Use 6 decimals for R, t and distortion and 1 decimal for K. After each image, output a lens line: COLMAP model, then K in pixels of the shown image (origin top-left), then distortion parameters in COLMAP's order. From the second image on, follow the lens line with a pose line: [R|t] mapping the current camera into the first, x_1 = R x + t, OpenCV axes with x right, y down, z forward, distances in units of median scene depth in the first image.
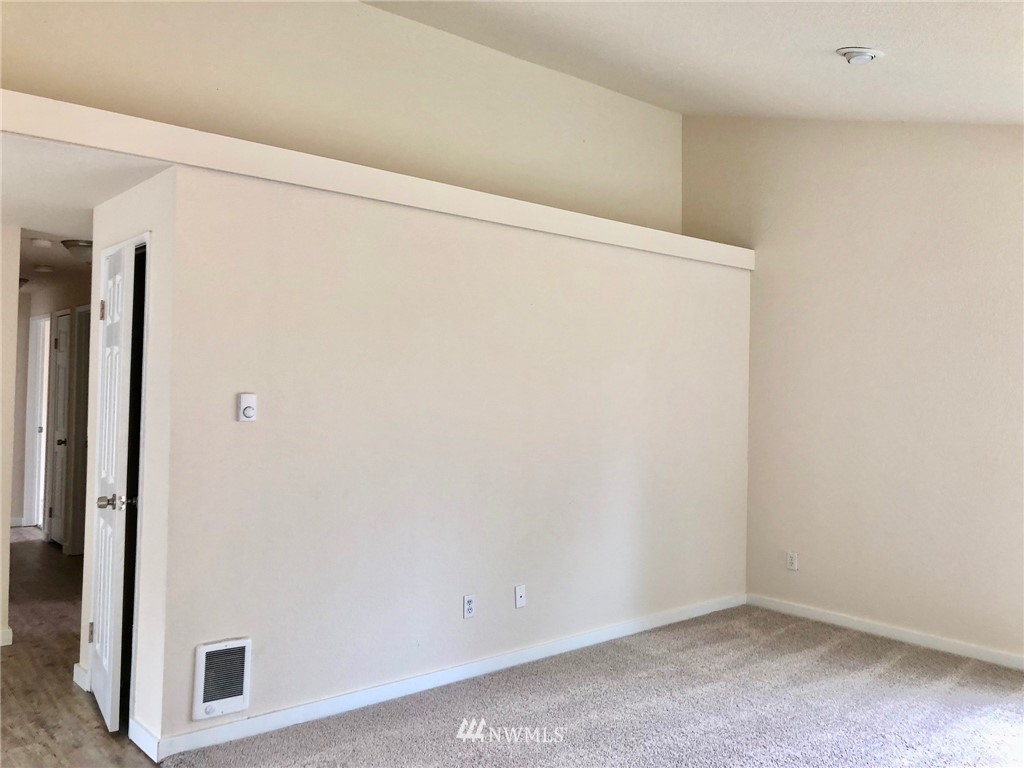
lens RADIAL K [[855.2, 0, 512.0], [0, 855.2, 384.0], [0, 0, 1]] dist [-0.005641, -0.004678]
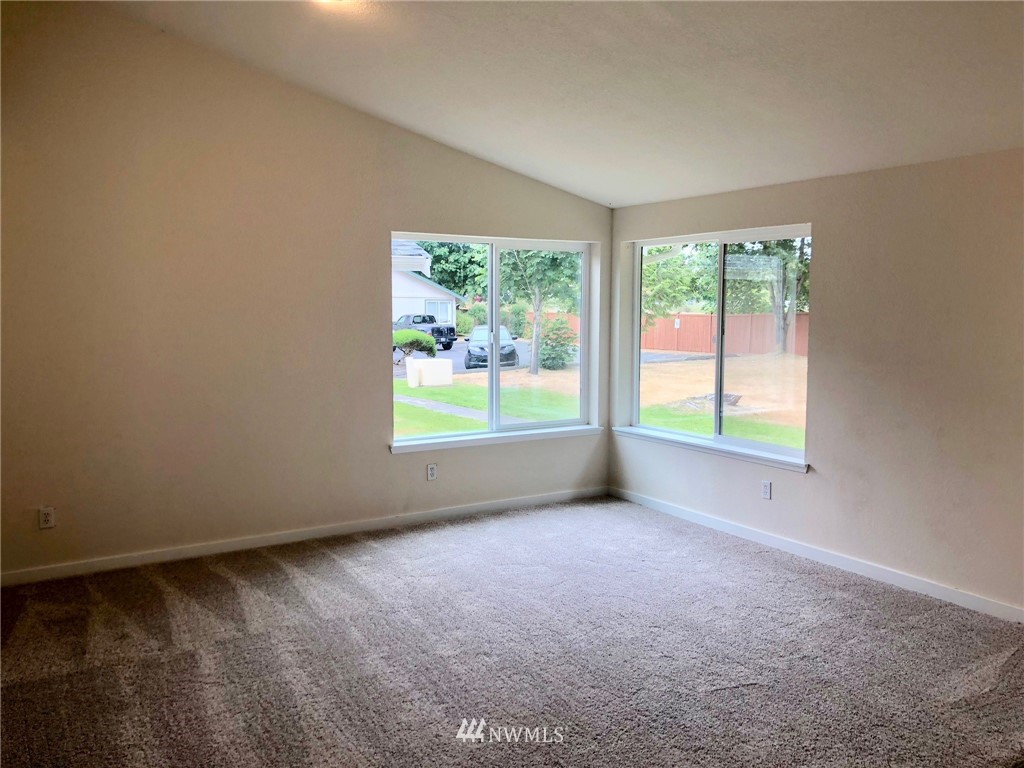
lens RADIAL K [[855.2, 0, 512.0], [0, 855.2, 384.0], [0, 0, 1]] dist [-0.005641, -0.004678]
pose [[0.157551, -0.121223, 0.980042, -0.520307], [0.009454, 0.992577, 0.121254, -0.026713], [-0.987466, -0.009839, 0.157528, 0.534673]]
